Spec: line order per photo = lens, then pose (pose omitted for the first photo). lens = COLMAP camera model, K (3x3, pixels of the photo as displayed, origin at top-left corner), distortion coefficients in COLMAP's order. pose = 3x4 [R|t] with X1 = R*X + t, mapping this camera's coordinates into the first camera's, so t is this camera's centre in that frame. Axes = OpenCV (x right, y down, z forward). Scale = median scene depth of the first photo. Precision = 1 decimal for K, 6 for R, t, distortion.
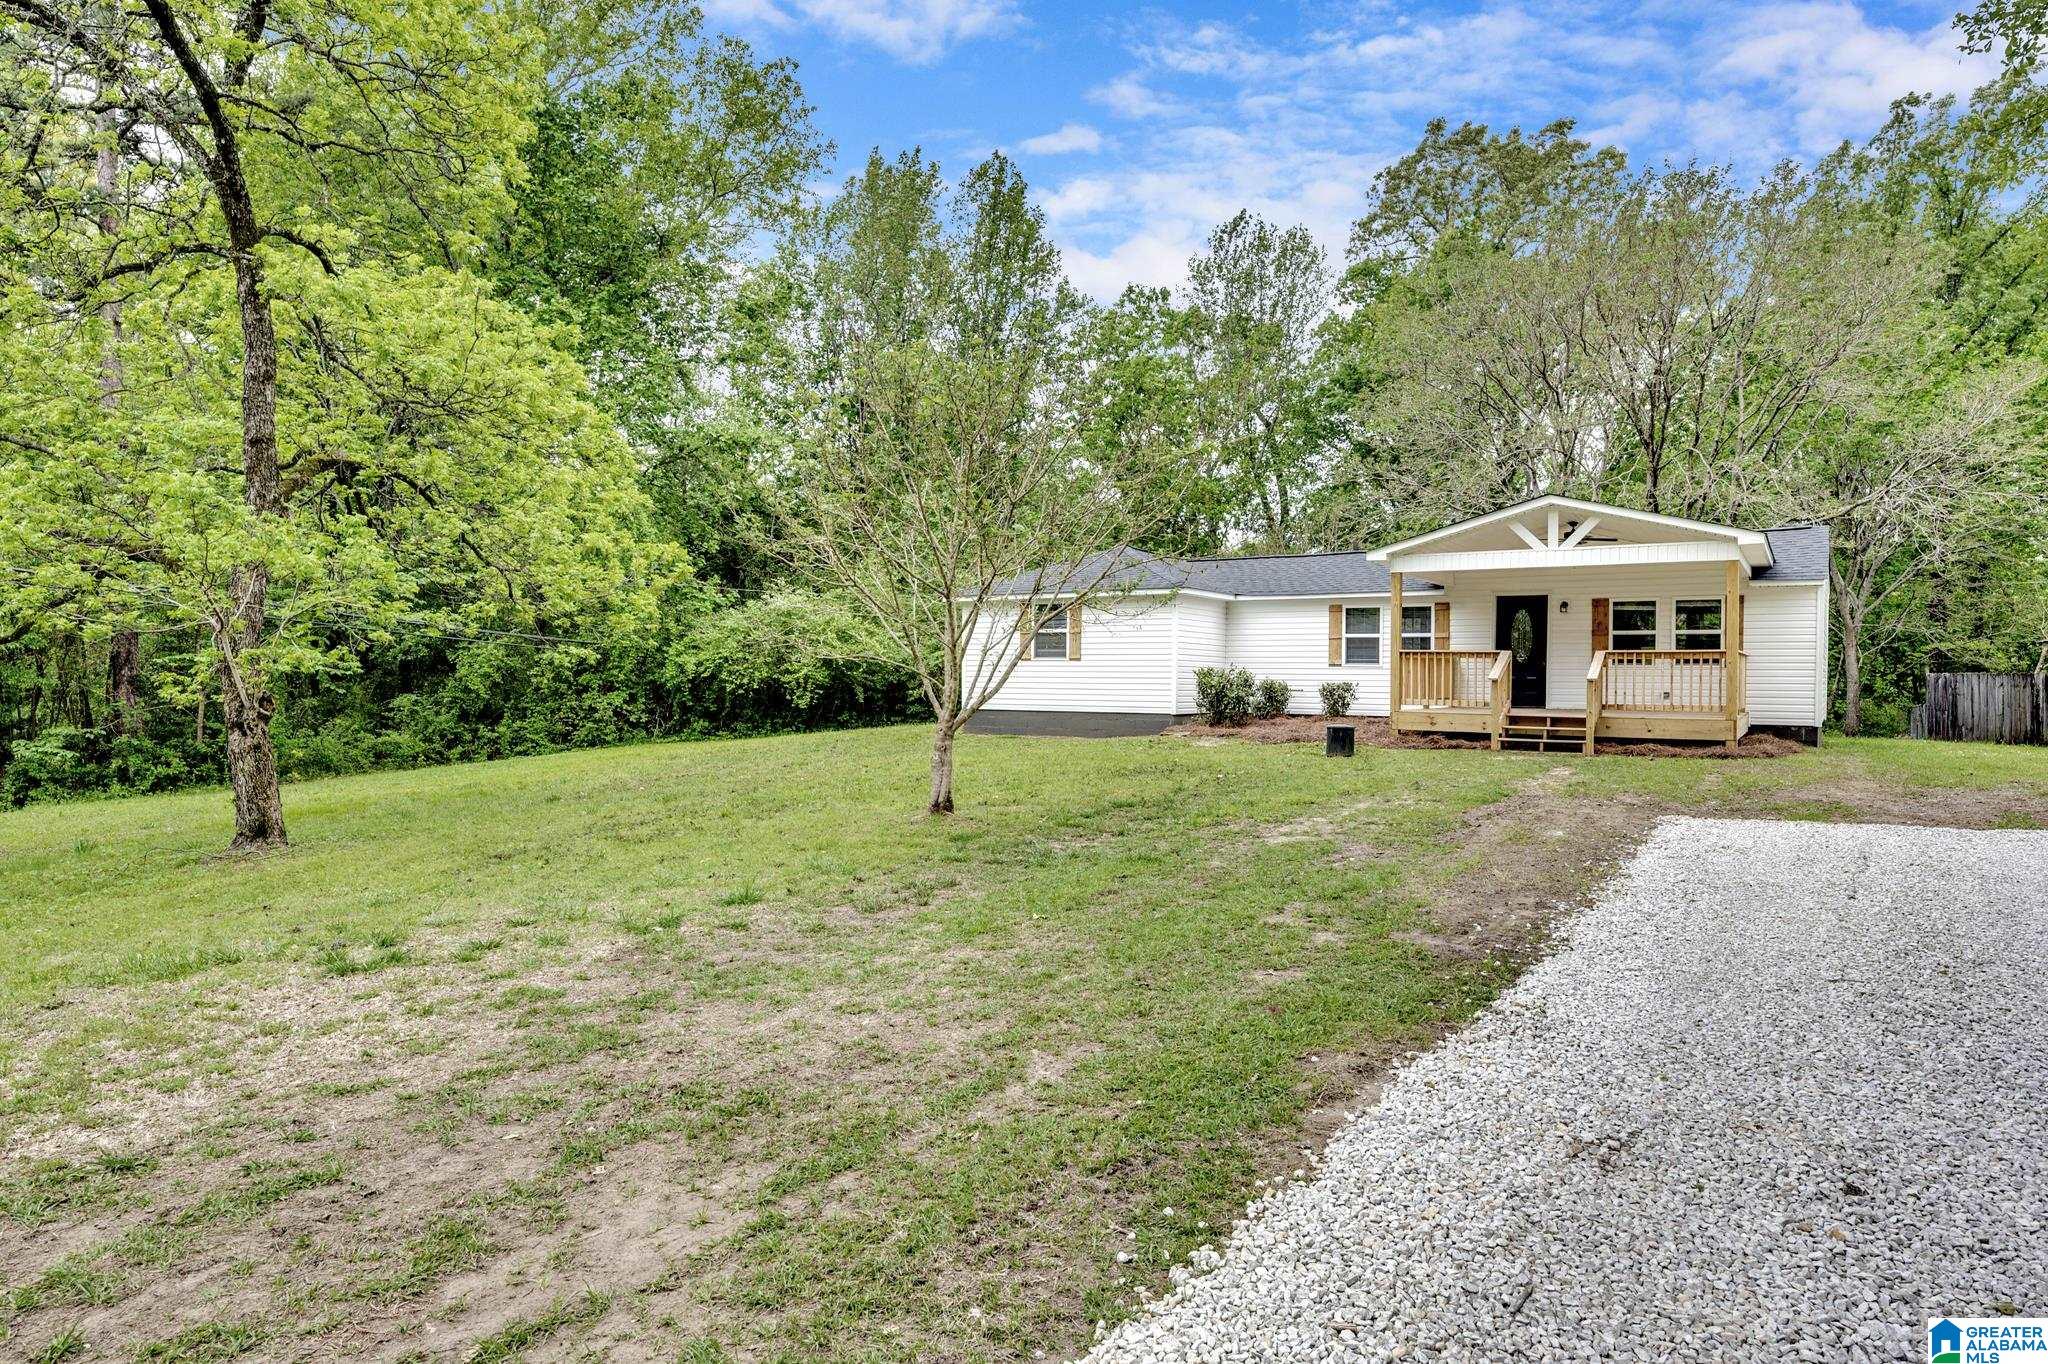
lens RADIAL K [[1311.4, 0, 991.7], [0, 1311.4, 684.6], [0, 0, 1]] dist [0.028519, 0.000724]
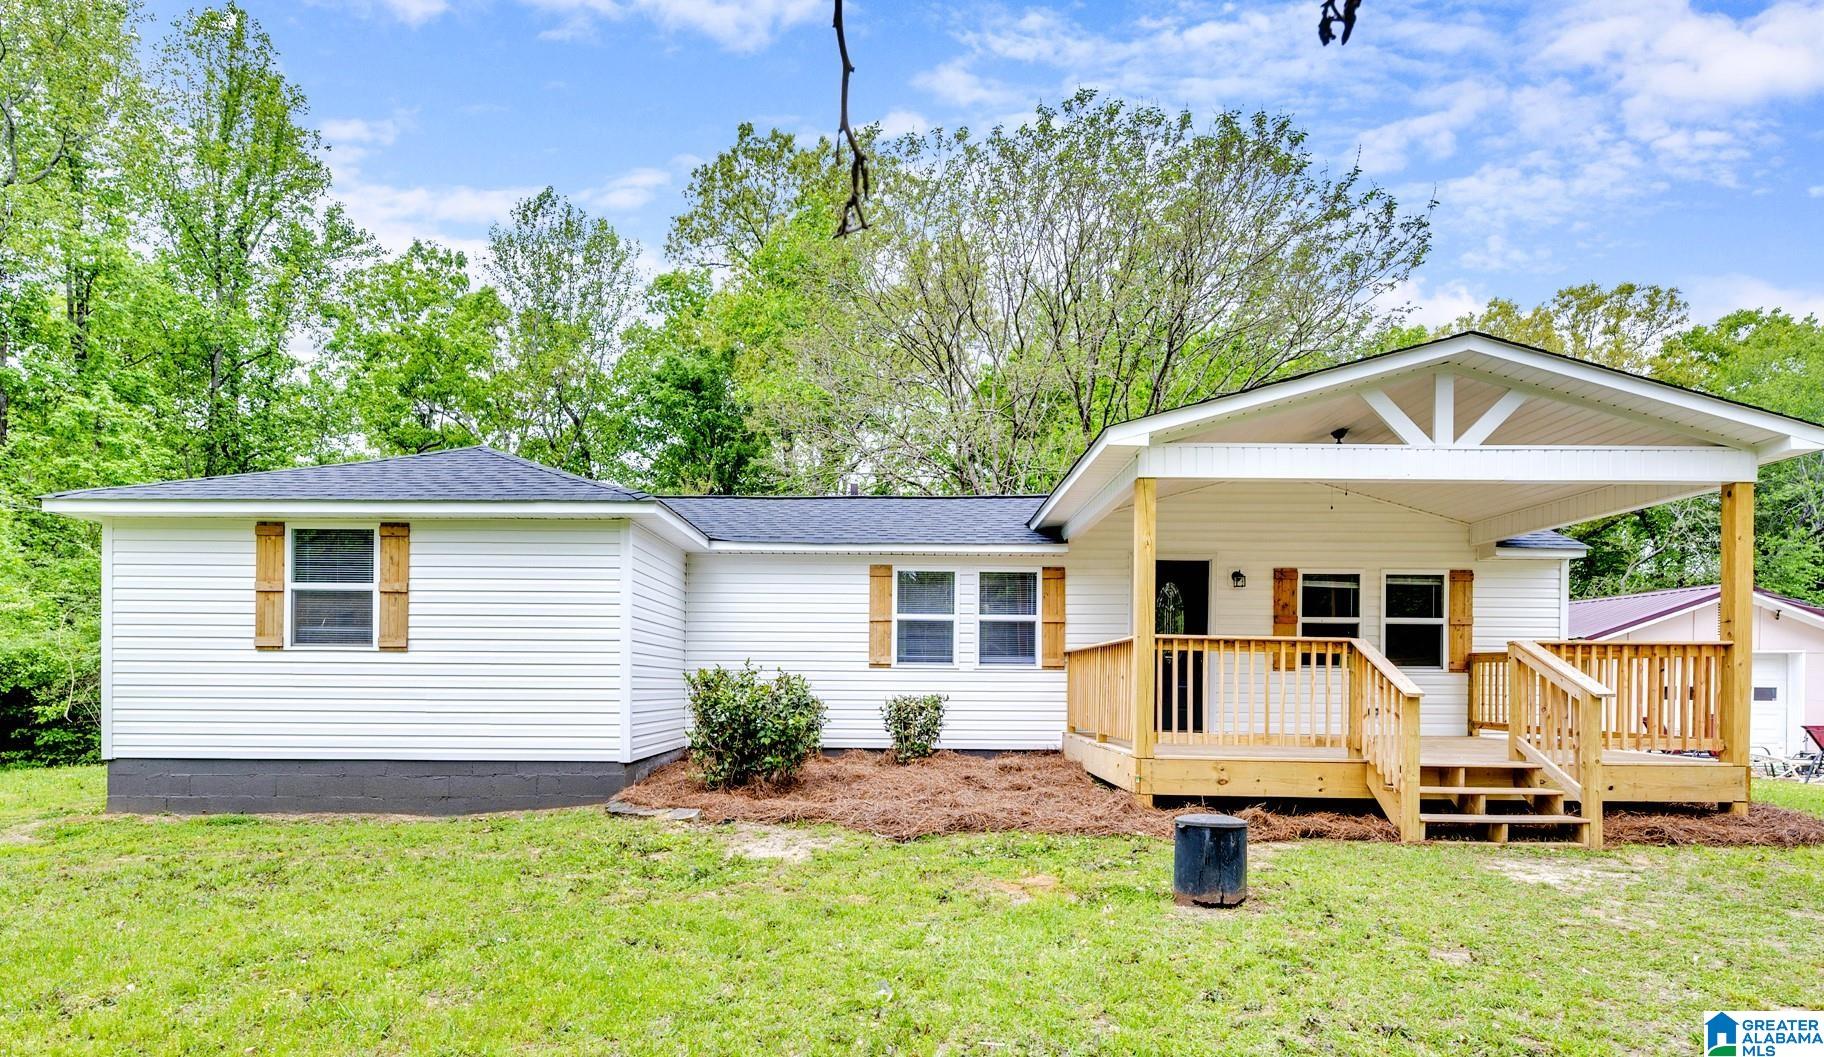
lens RADIAL K [[762.0, 0, 762.6], [0, 762.0, 689.6], [0, 0, 1]] dist [-0.001641, 0.000472]
pose [[0.837487, -0.008863, 0.546385, 0.025321], [0.002362, 0.999918, 0.012599, -0.008011], [-0.546452, -0.009261, 0.837439, 0.718082]]
